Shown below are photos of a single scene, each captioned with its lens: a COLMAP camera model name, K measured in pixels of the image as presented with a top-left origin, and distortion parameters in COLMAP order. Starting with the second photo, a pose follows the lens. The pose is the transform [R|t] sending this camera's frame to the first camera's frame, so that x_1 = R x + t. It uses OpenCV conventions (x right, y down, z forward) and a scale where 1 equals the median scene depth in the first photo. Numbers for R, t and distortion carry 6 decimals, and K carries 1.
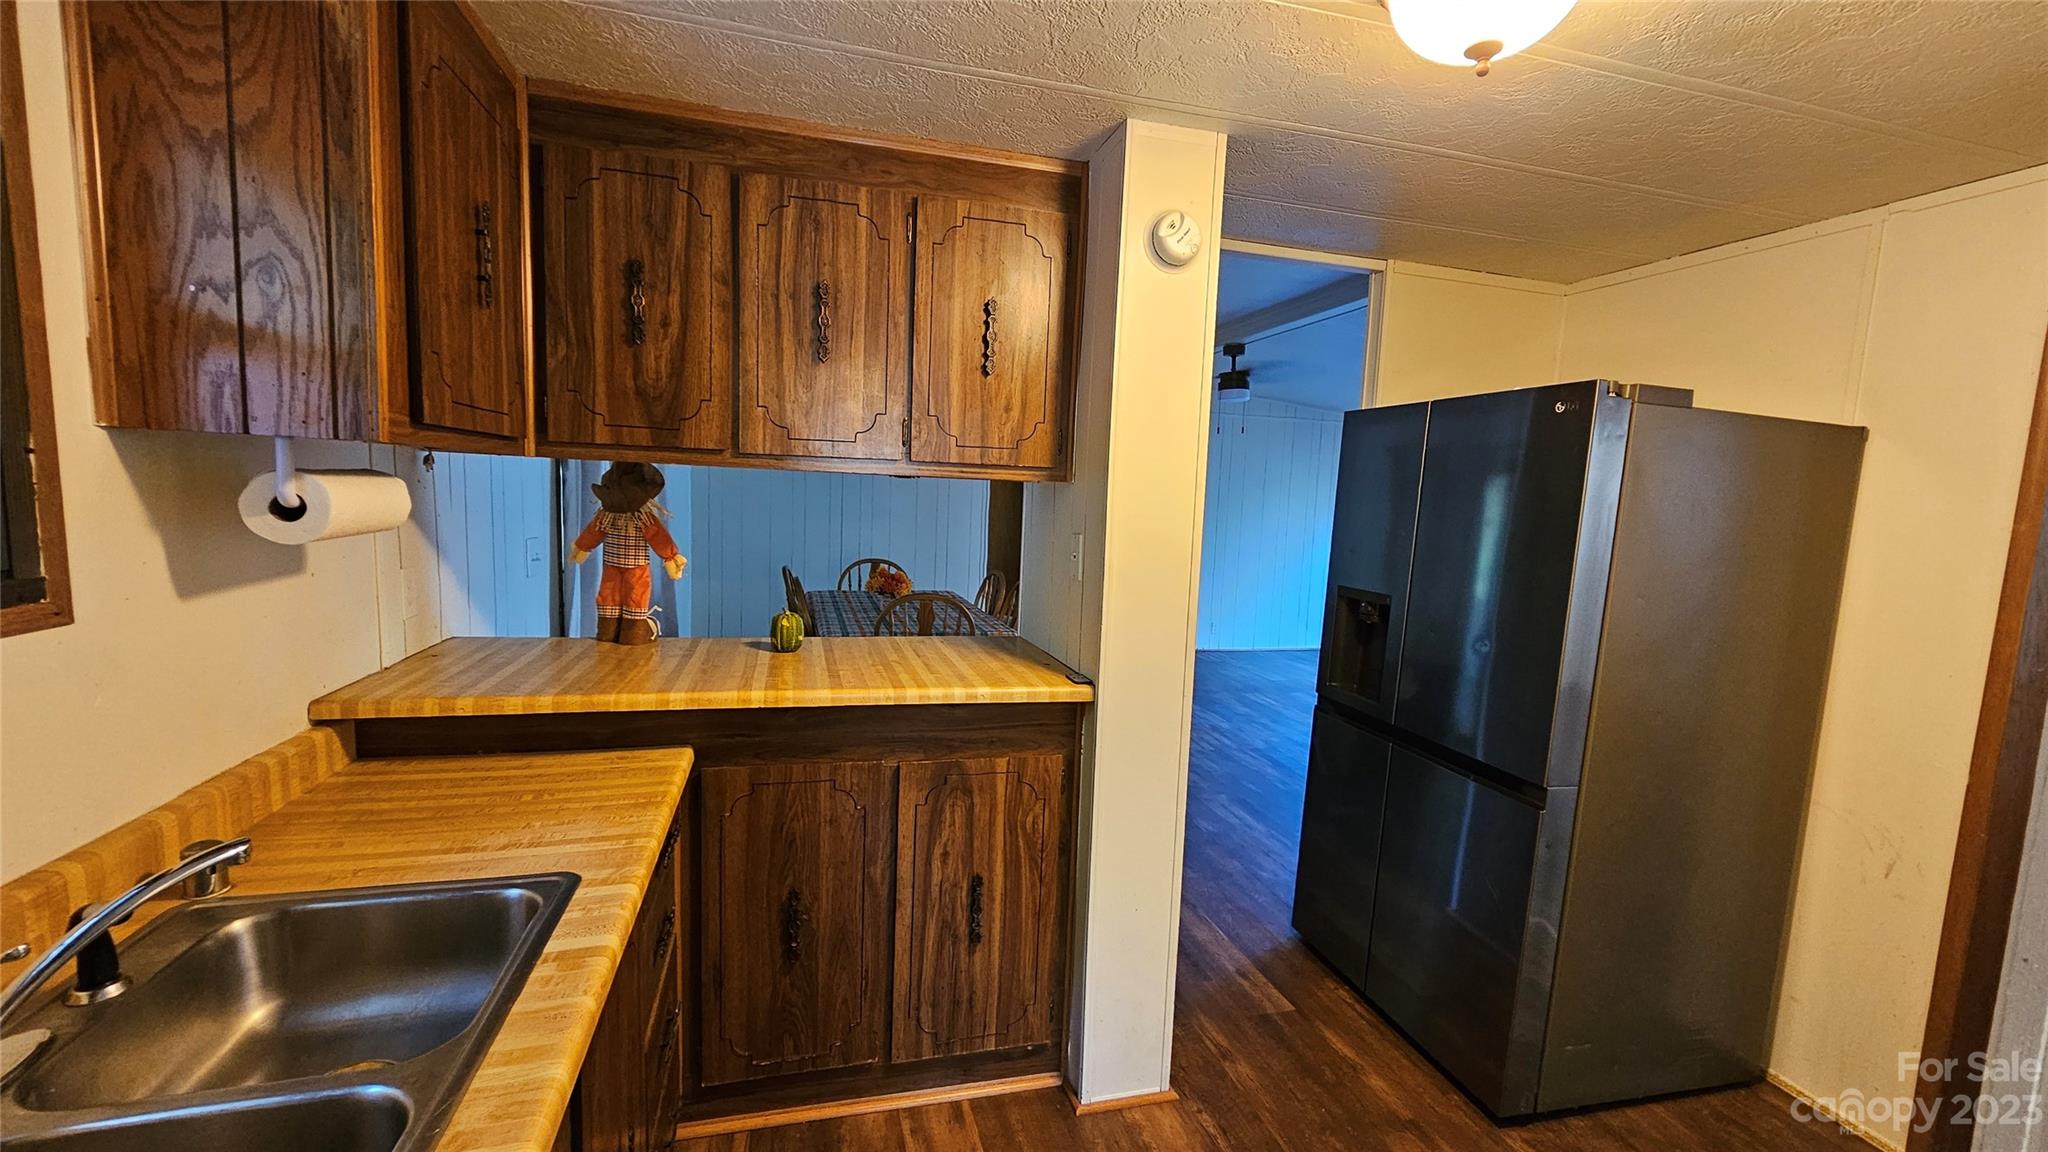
lens RADIAL K [[835.4, 0, 1020.4], [0, 835.4, 577.9], [0, 0, 1]] dist [-0.003275, 0.000203]
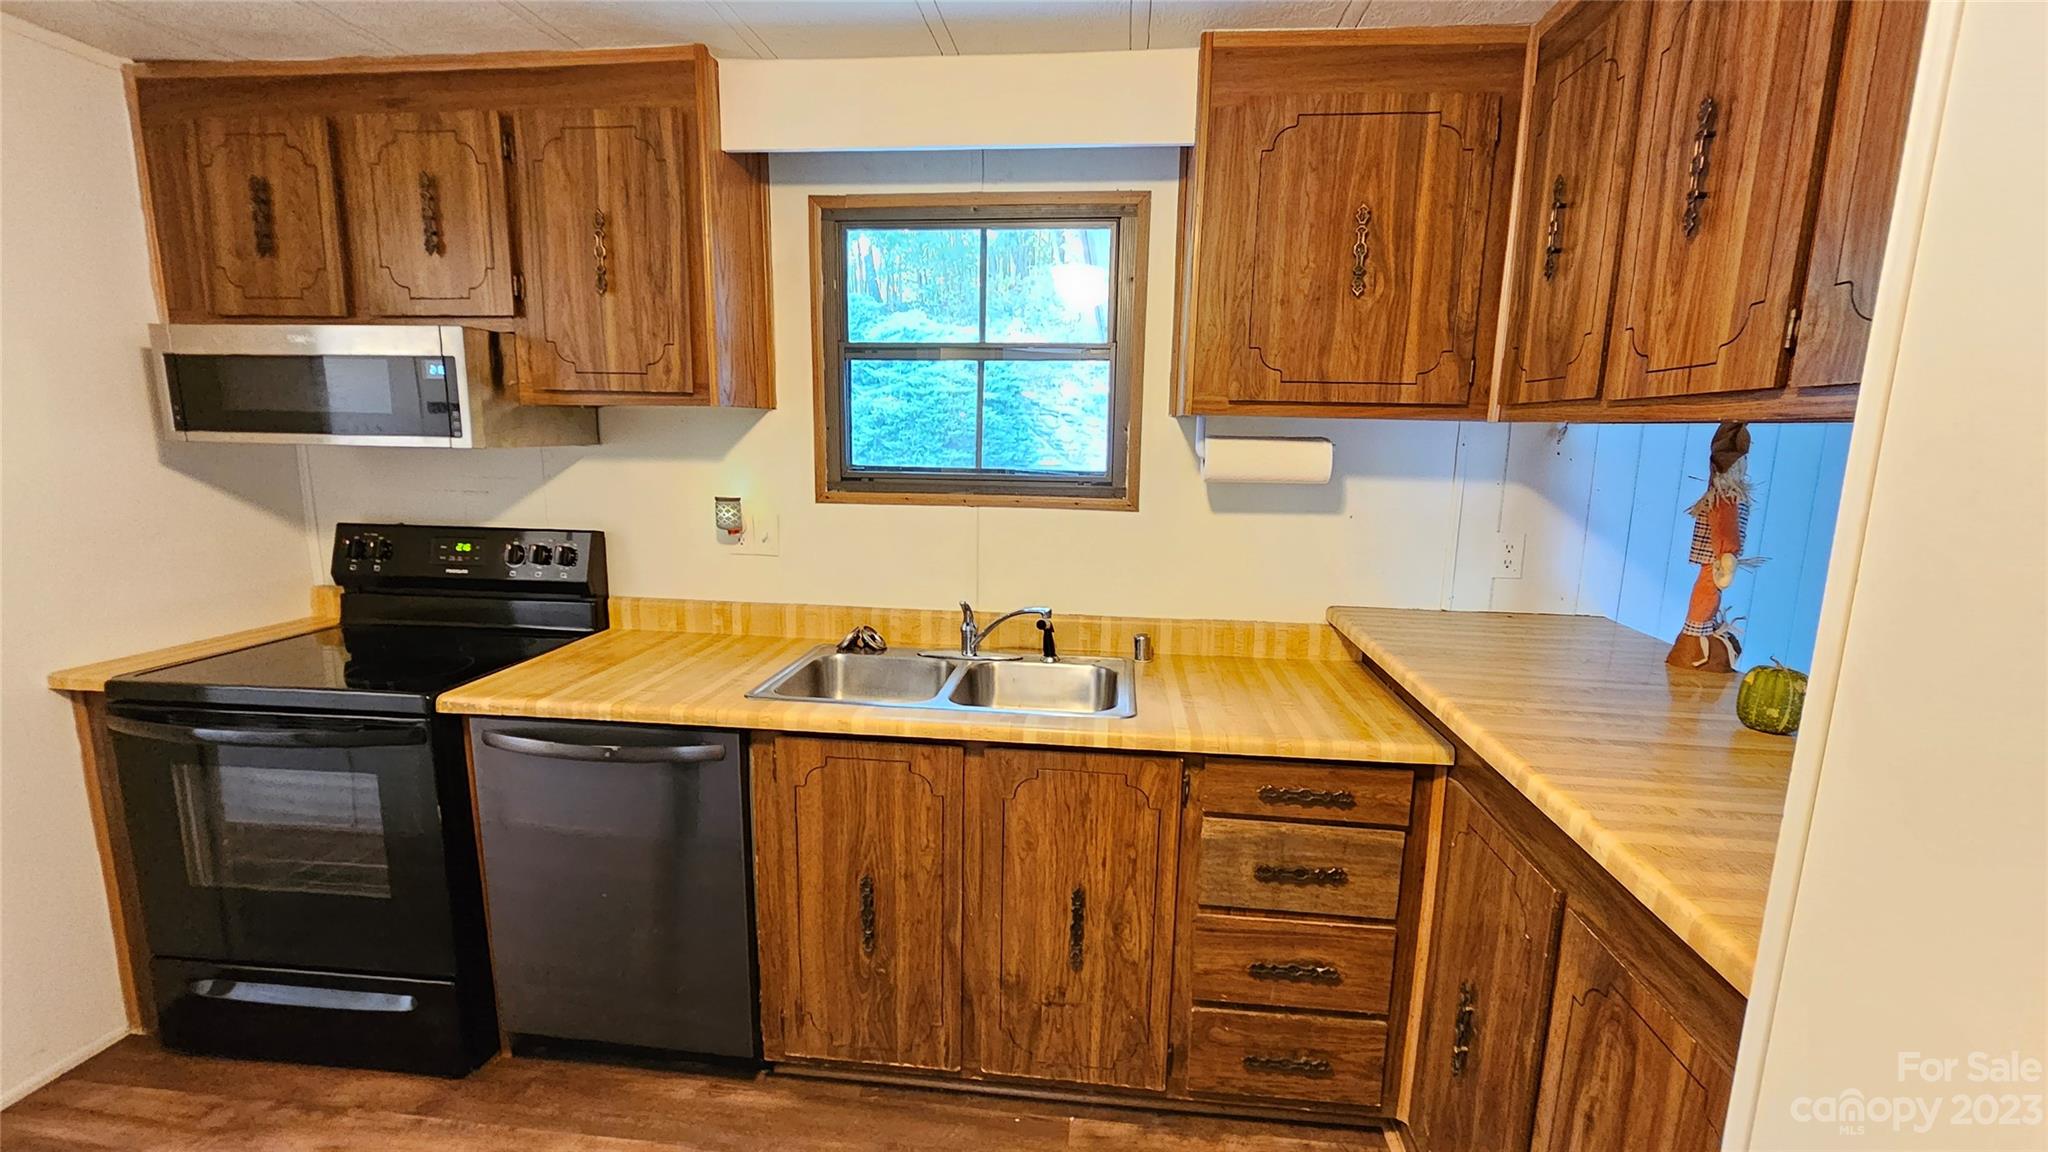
lens RADIAL K [[835.4, 0, 1027.7], [0, 835.4, 577.5], [0, 0, 1]] dist [-0.003275, 0.000203]
pose [[-0.352050, 0.112603, -0.929183, 0.522774], [-0.132530, 0.976738, 0.168579, -0.056899], [0.926551, 0.182493, -0.328937, 0.810360]]
